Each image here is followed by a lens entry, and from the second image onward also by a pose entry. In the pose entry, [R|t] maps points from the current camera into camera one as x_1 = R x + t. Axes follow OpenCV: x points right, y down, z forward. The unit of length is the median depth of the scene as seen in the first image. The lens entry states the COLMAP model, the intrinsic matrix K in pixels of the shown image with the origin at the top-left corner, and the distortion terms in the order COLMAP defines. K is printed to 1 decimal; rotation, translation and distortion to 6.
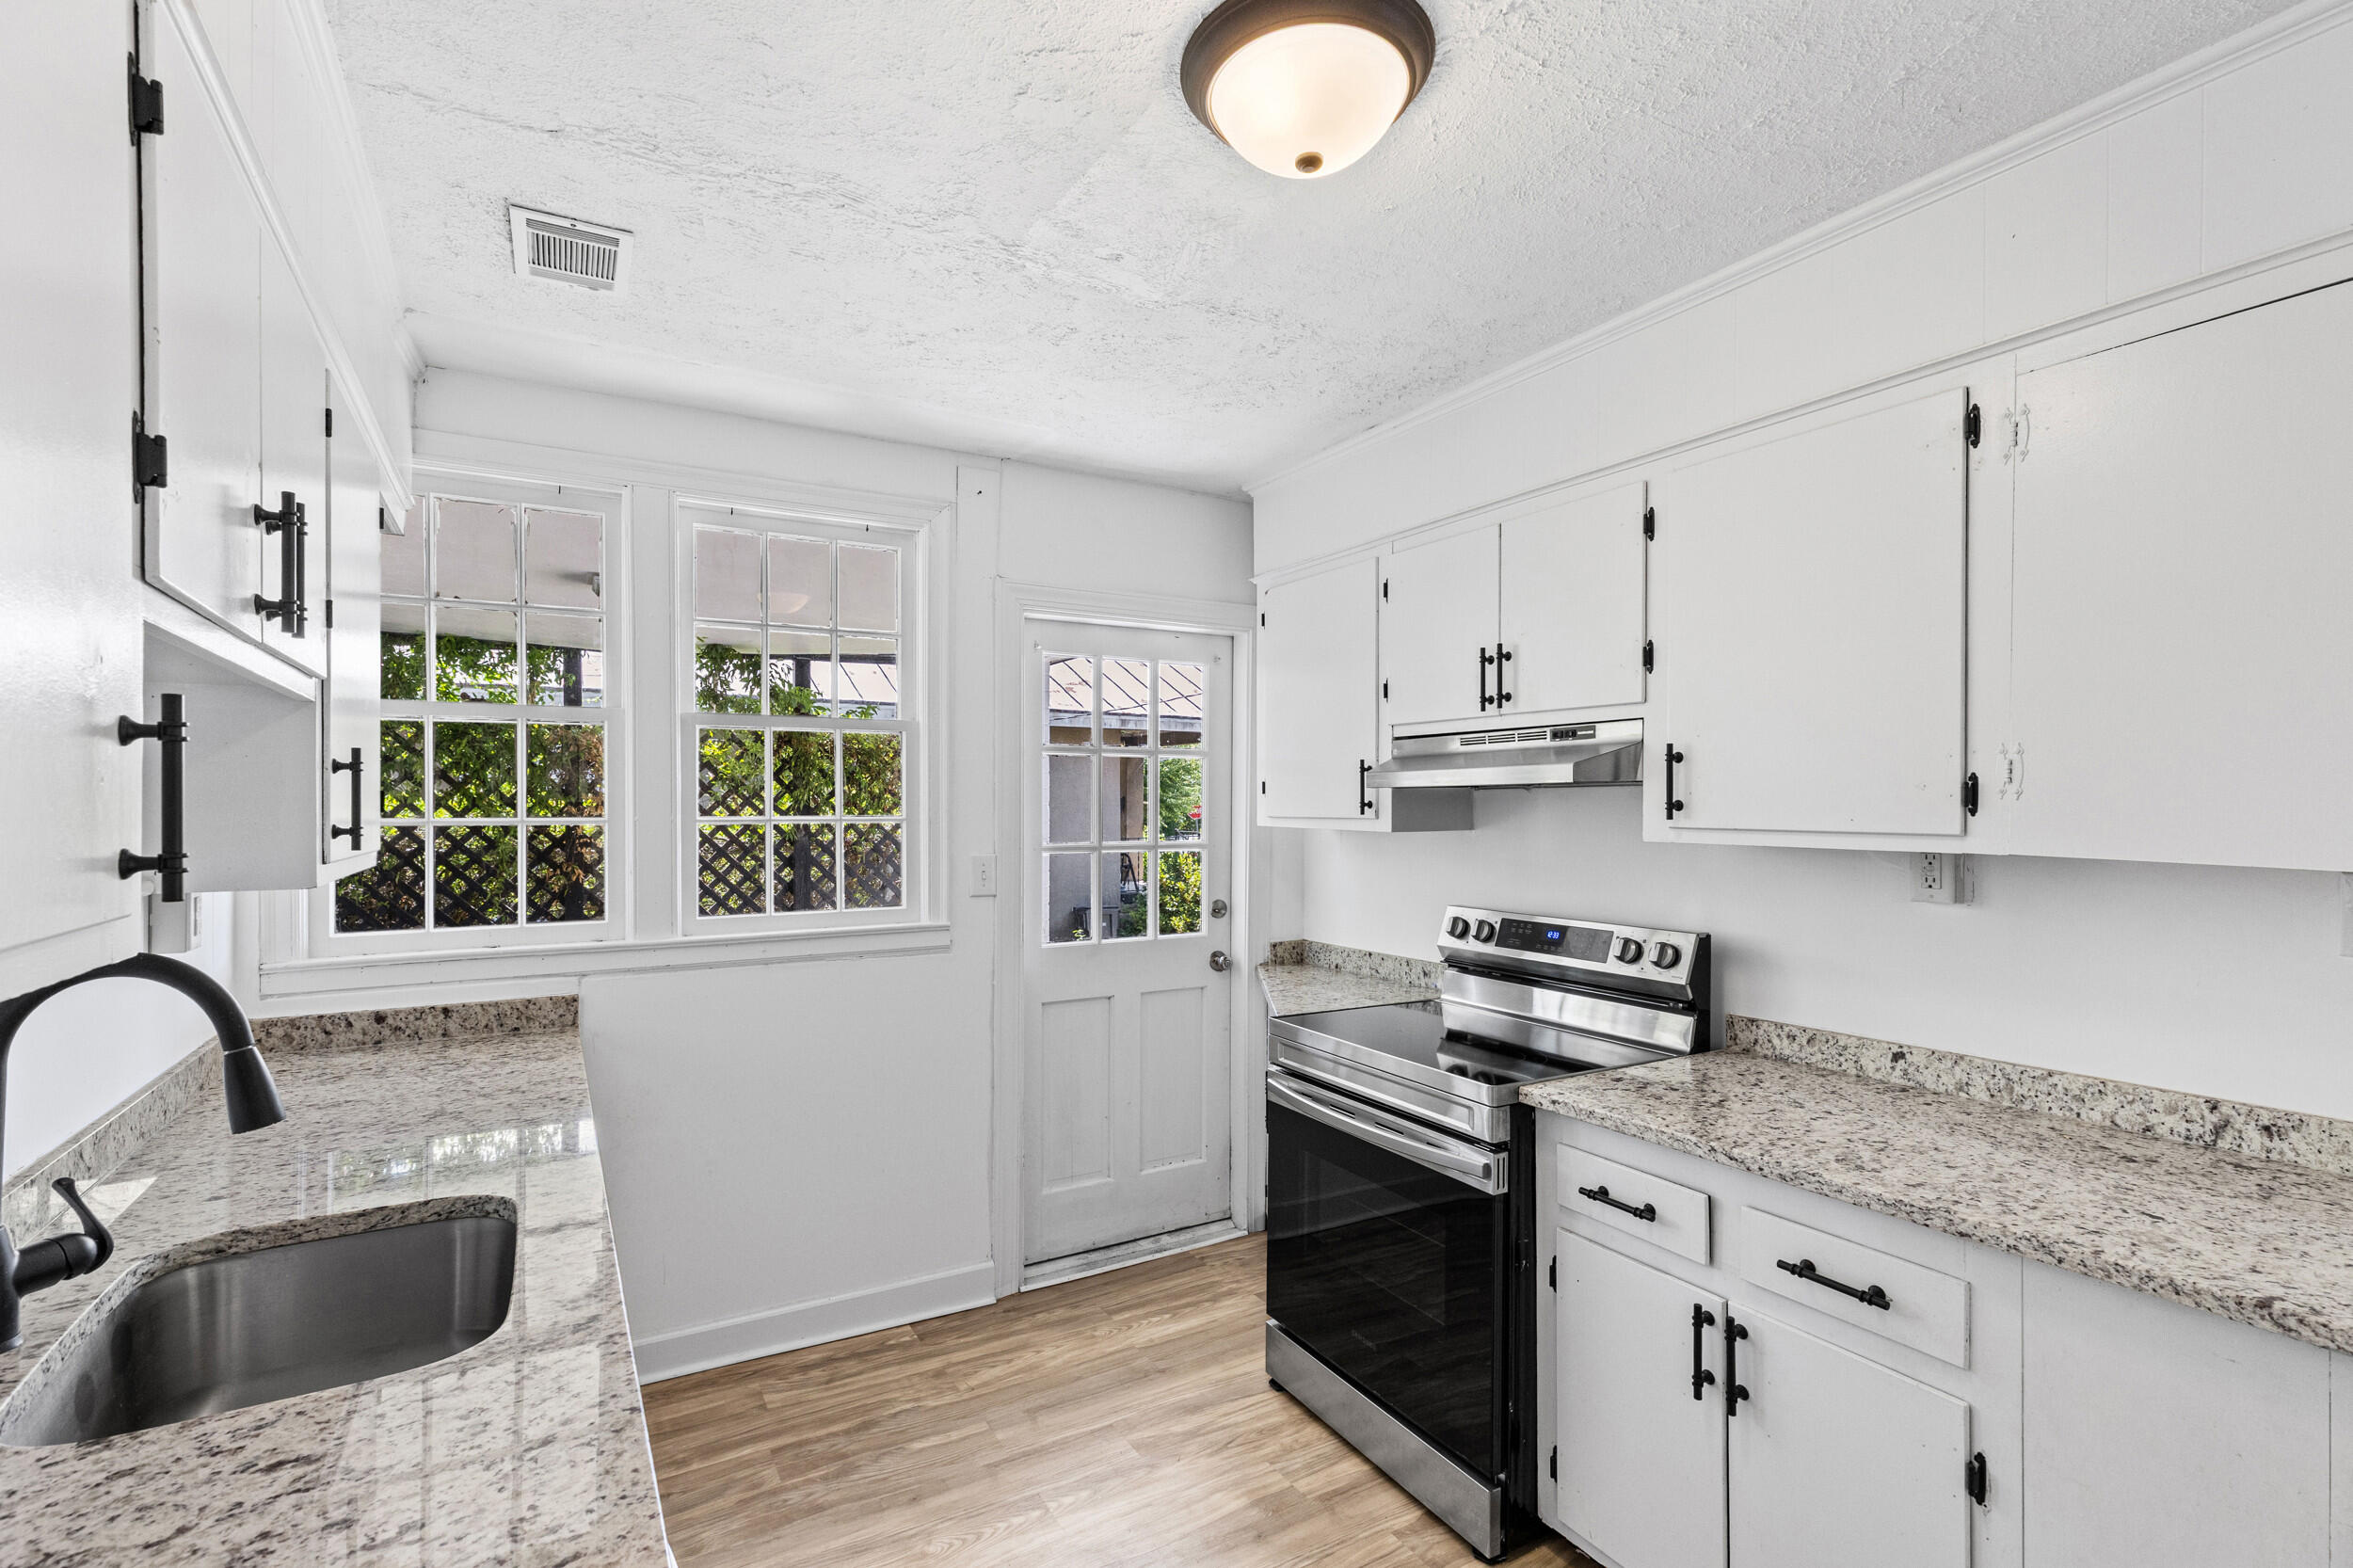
lens RADIAL K [[1065.1, 0, 1195.2], [0, 1065.1, 804.6], [0, 0, 1]] dist [0.006503, 0.000792]
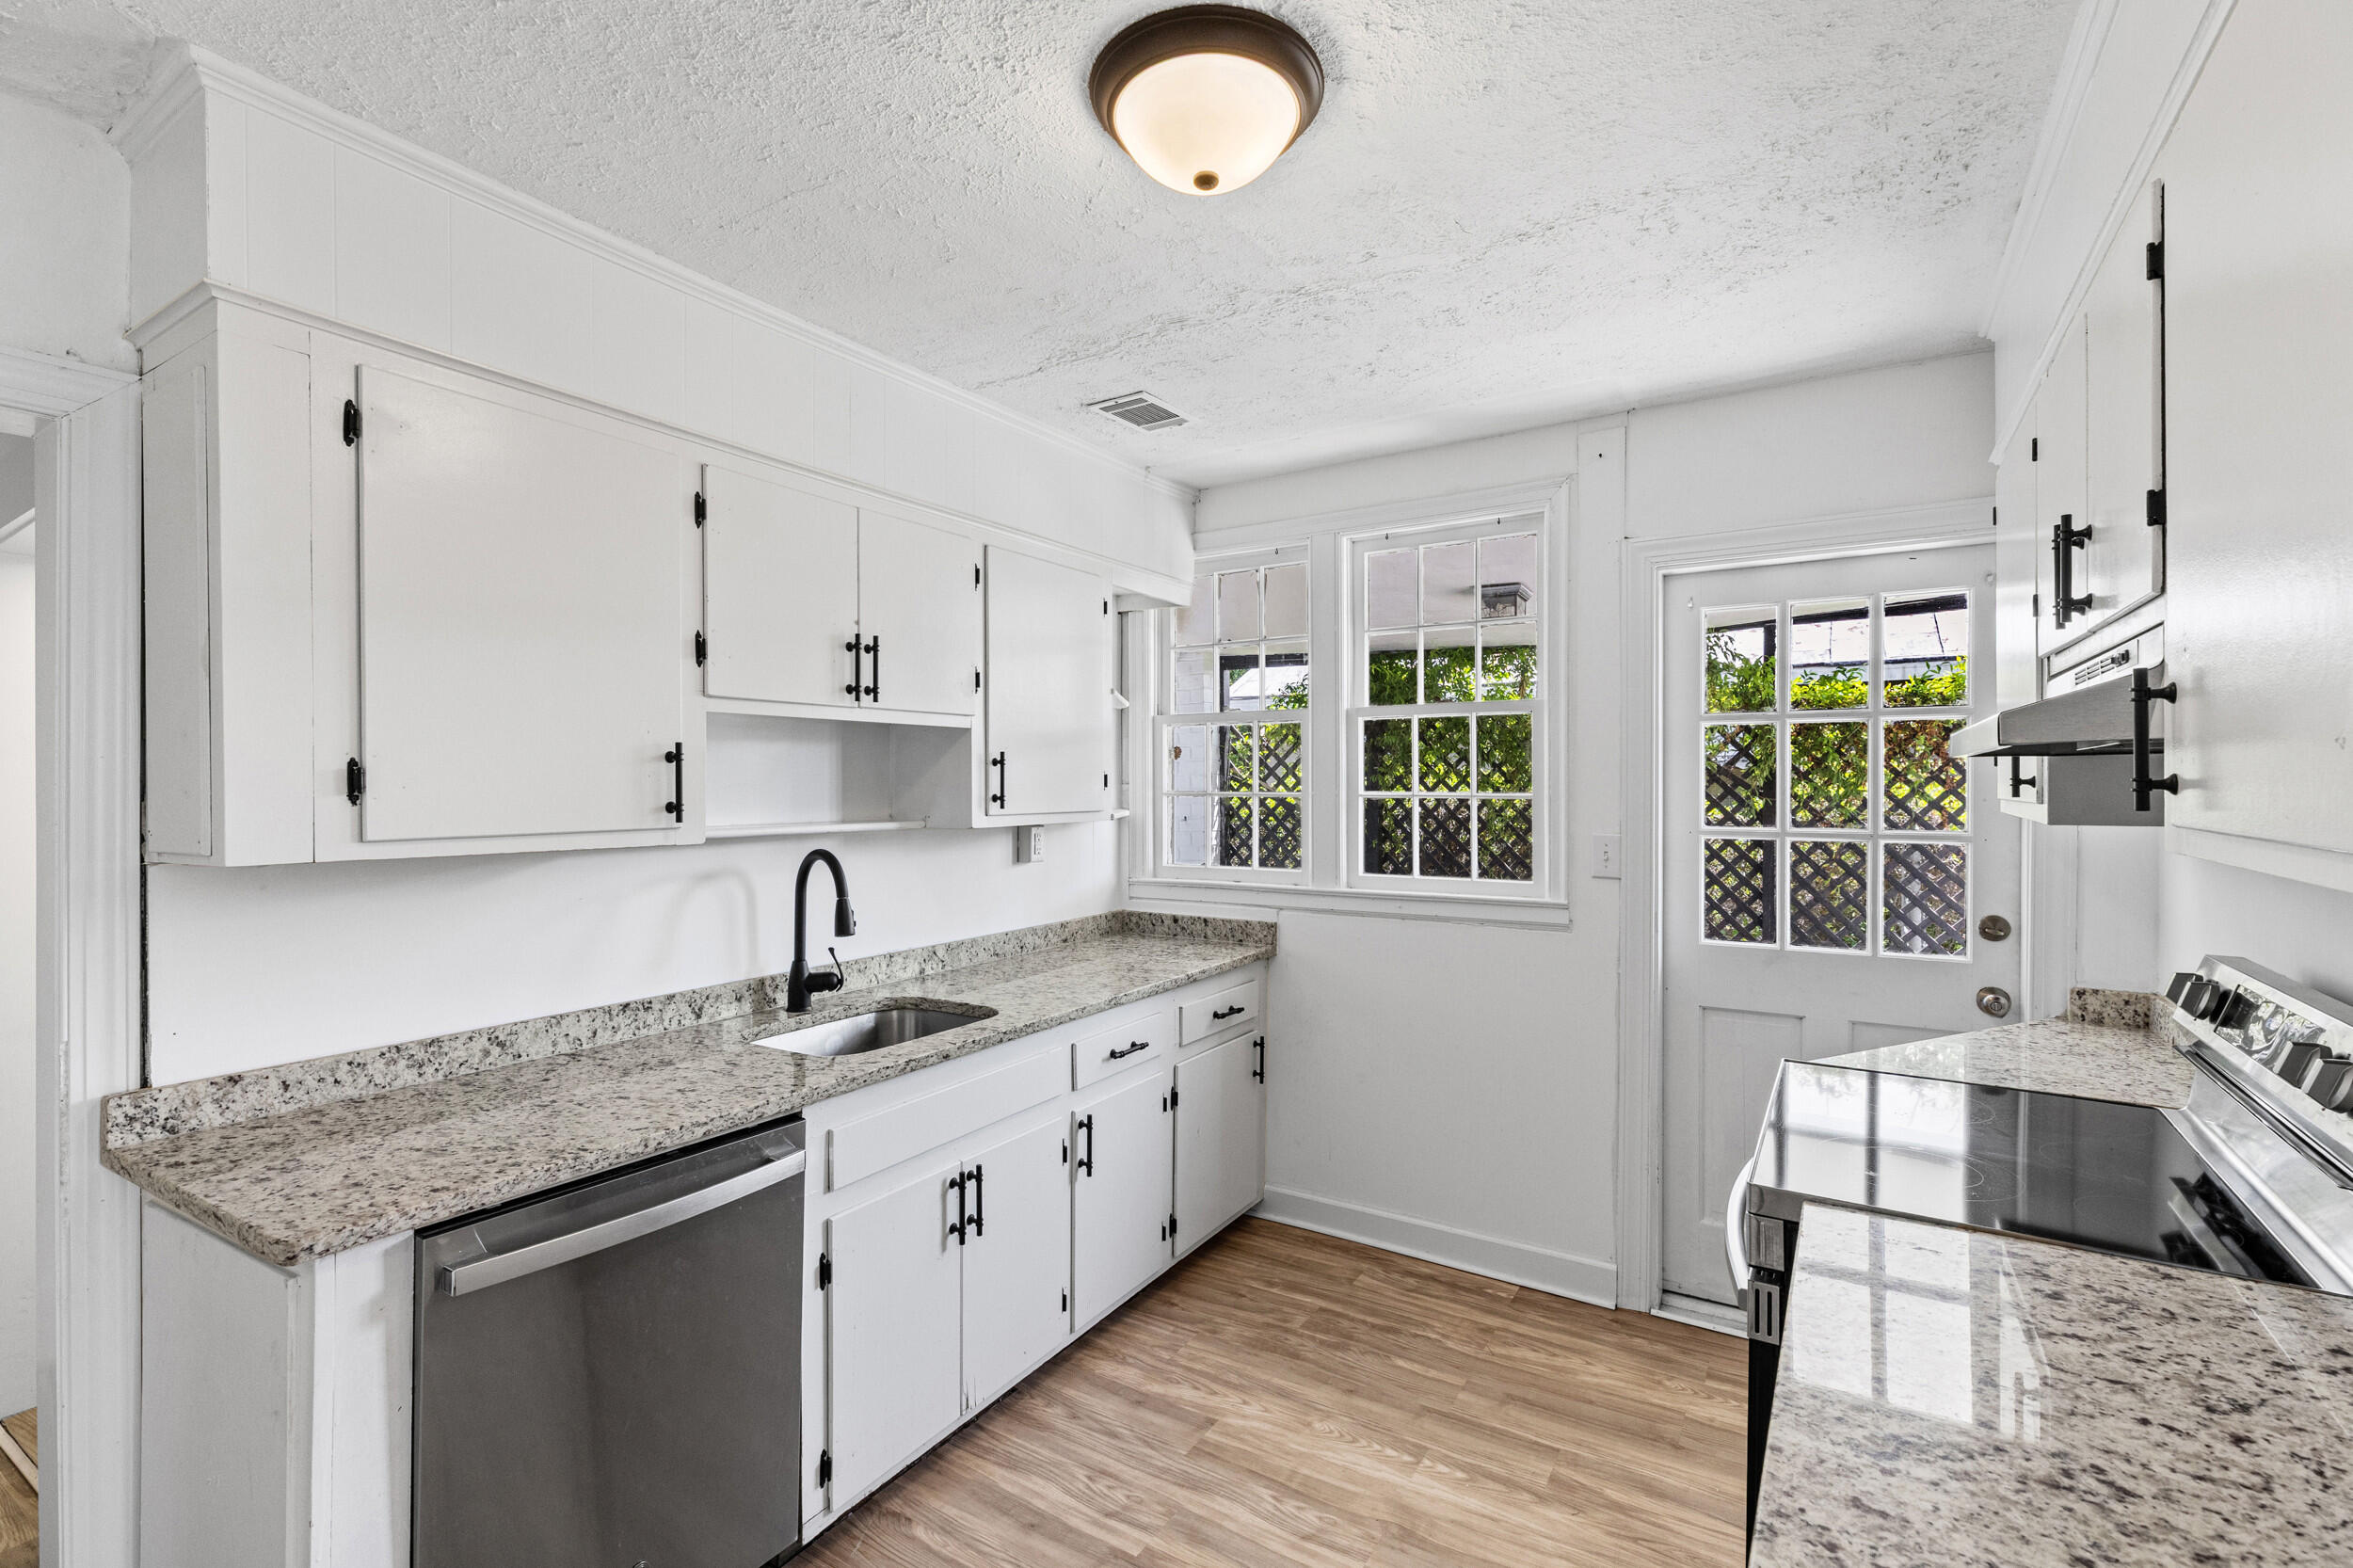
lens RADIAL K [[1065.1, 0, 1169.6], [0, 1065.1, 781.5], [0, 0, 1]] dist [0.006503, 0.000792]
pose [[0.462286, -0.000966, -0.886731, 0.591489], [0.002410, 0.999997, 0.000167, -0.001723], [0.886728, -0.002214, 0.462286, 0.271275]]
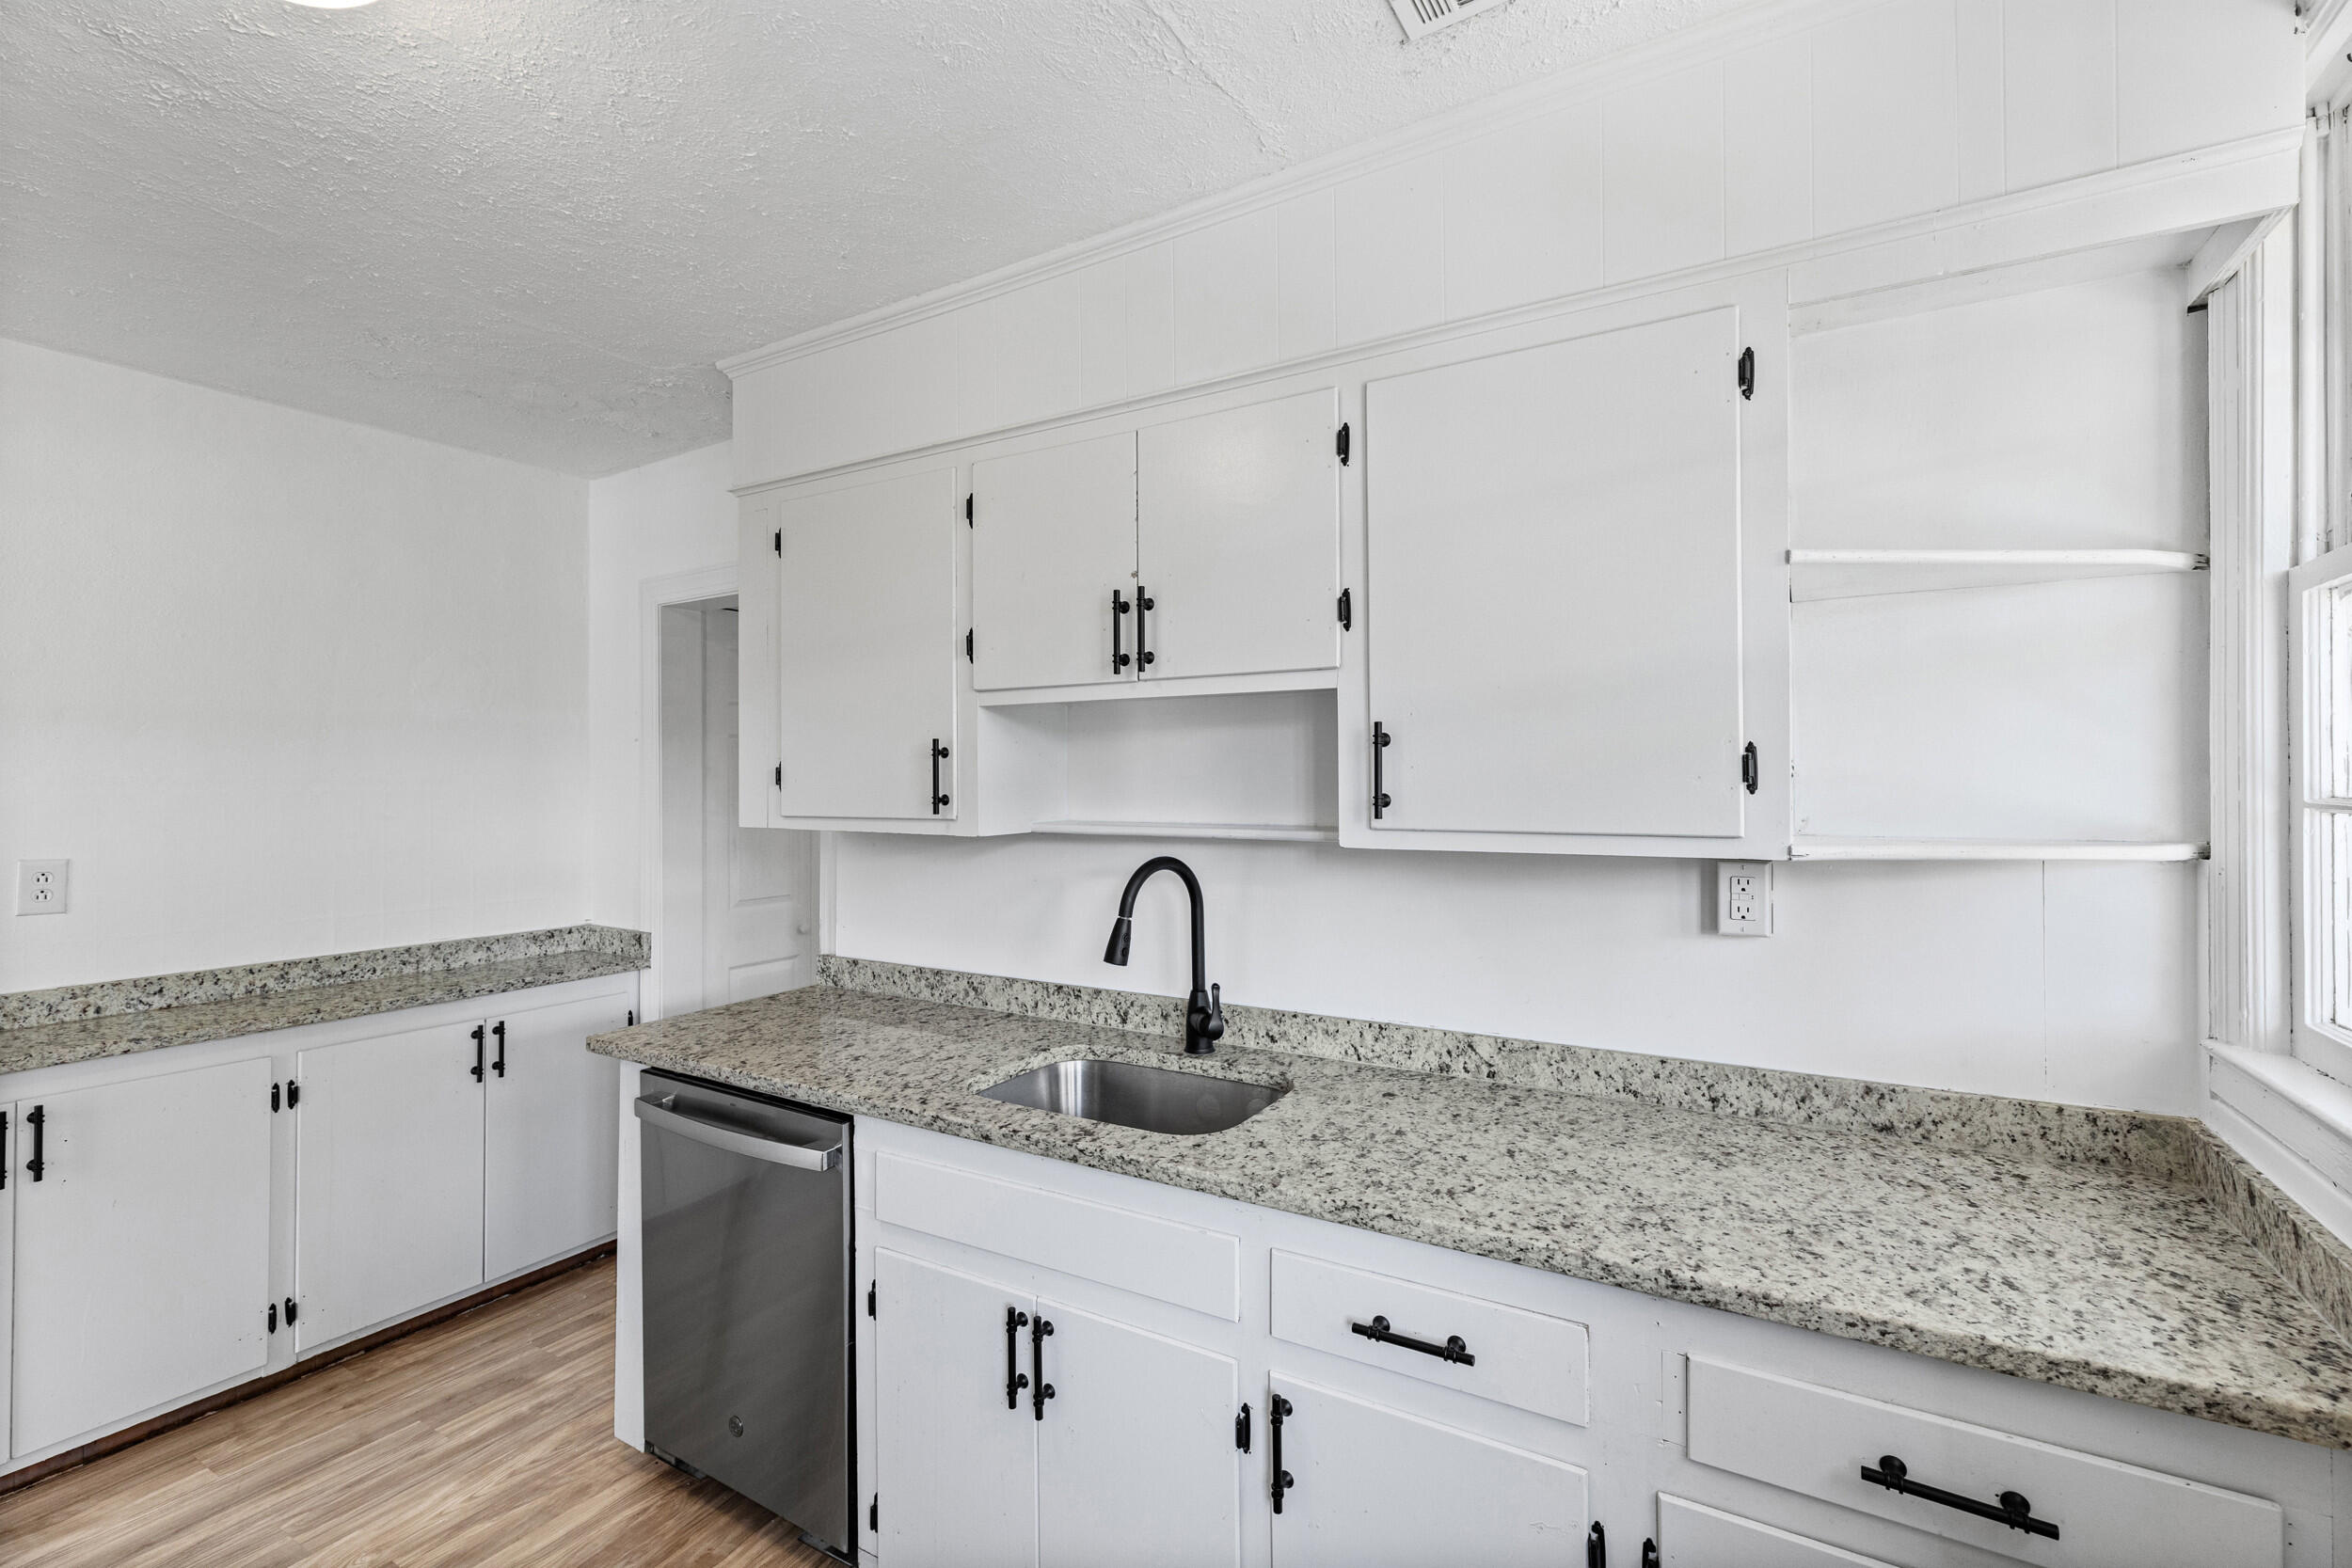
lens RADIAL K [[1064.5, 0, 1237.2], [0, 1064.5, 762.7], [0, 0, 1]] dist [0.006503, 0.000792]
pose [[-0.870642, -0.010458, -0.491806, -0.089551], [-0.001192, 0.999816, -0.019150, 0.004762], [0.491916, -0.016087, -0.870494, 1.185712]]
